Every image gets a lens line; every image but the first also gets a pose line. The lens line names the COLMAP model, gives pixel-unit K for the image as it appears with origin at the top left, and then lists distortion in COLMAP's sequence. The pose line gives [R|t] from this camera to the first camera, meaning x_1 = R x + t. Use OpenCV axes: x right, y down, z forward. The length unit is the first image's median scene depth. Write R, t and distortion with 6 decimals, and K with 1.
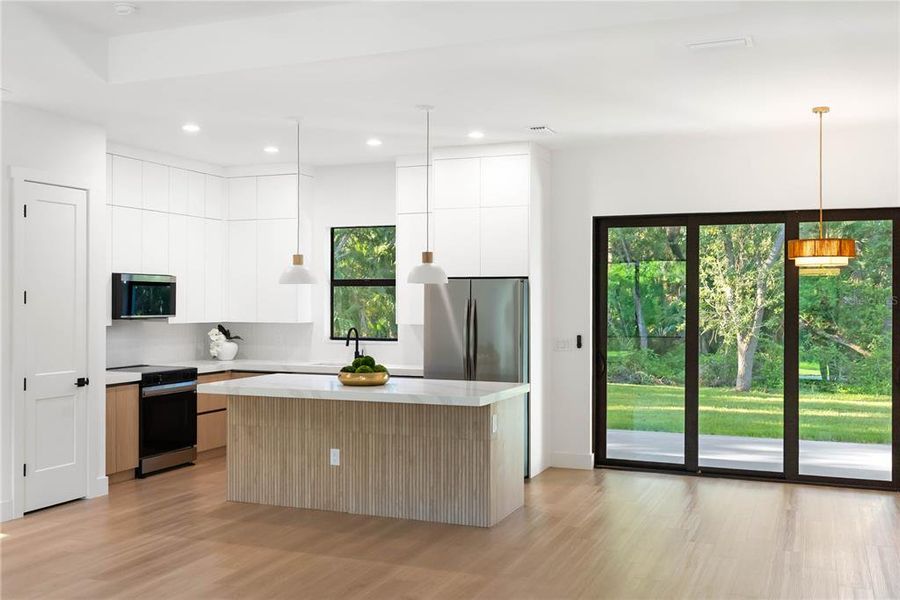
lens RADIAL K [[900.2, 0, 450.0], [0, 900.2, 296.6], [0, 0, 1]] dist [0.010900, 0.000000]
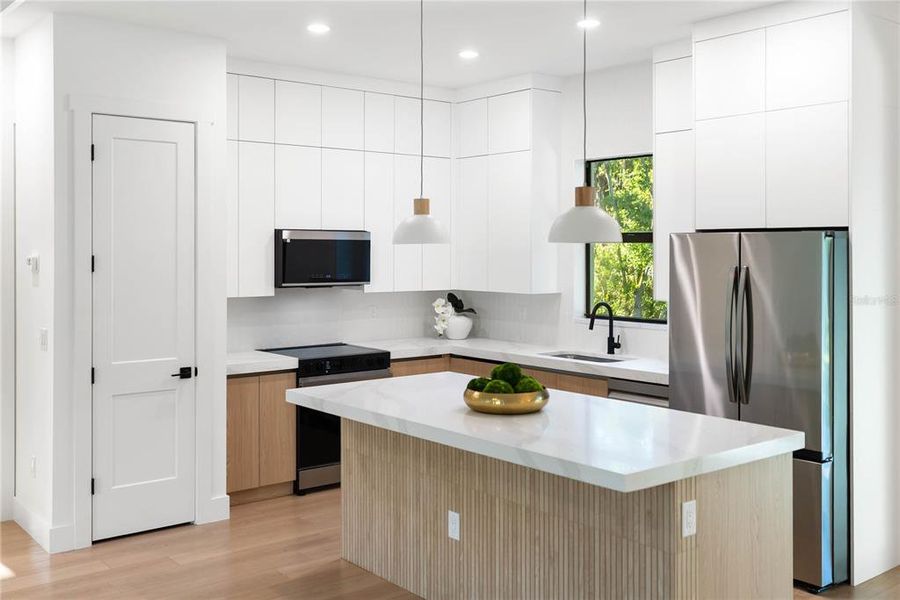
lens RADIAL K [[900.2, 0, 444.9], [0, 900.2, 248.5], [0, 0, 1]] dist [0.010900, 0.000000]
pose [[0.875992, -0.001658, -0.482323, 0.139336], [0.003178, 0.999992, 0.002334, -0.010840], [0.482315, -0.003577, 0.875991, 0.387885]]
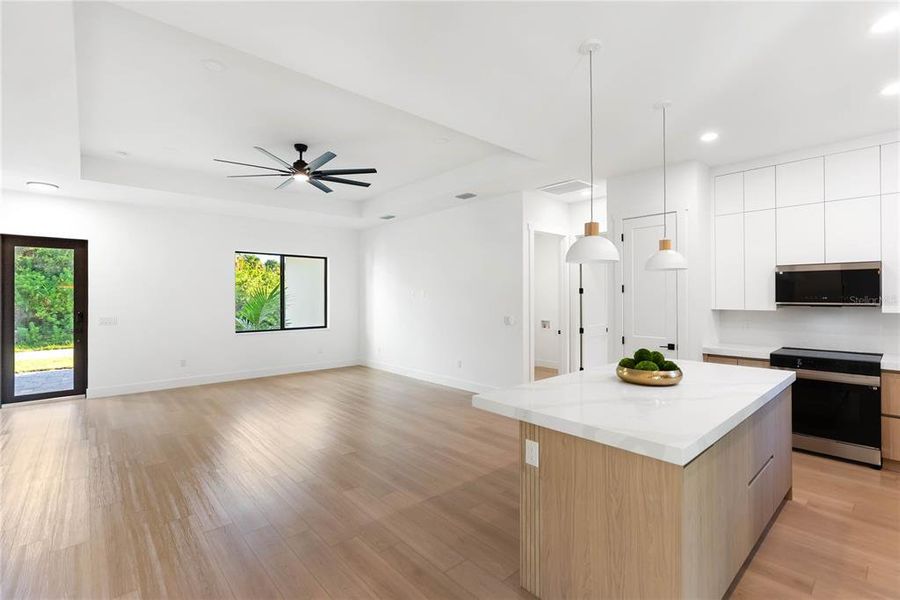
lens RADIAL K [[414.0, 0, 451.4], [0, 414.0, 292.4], [0, 0, 1]] dist [-0.008948, 0.003522]
pose [[-0.432209, -0.010039, -0.901718, 0.299531], [0.006155, 0.999882, -0.014082, 0.013646], [0.901753, -0.011636, -0.432096, 0.866319]]
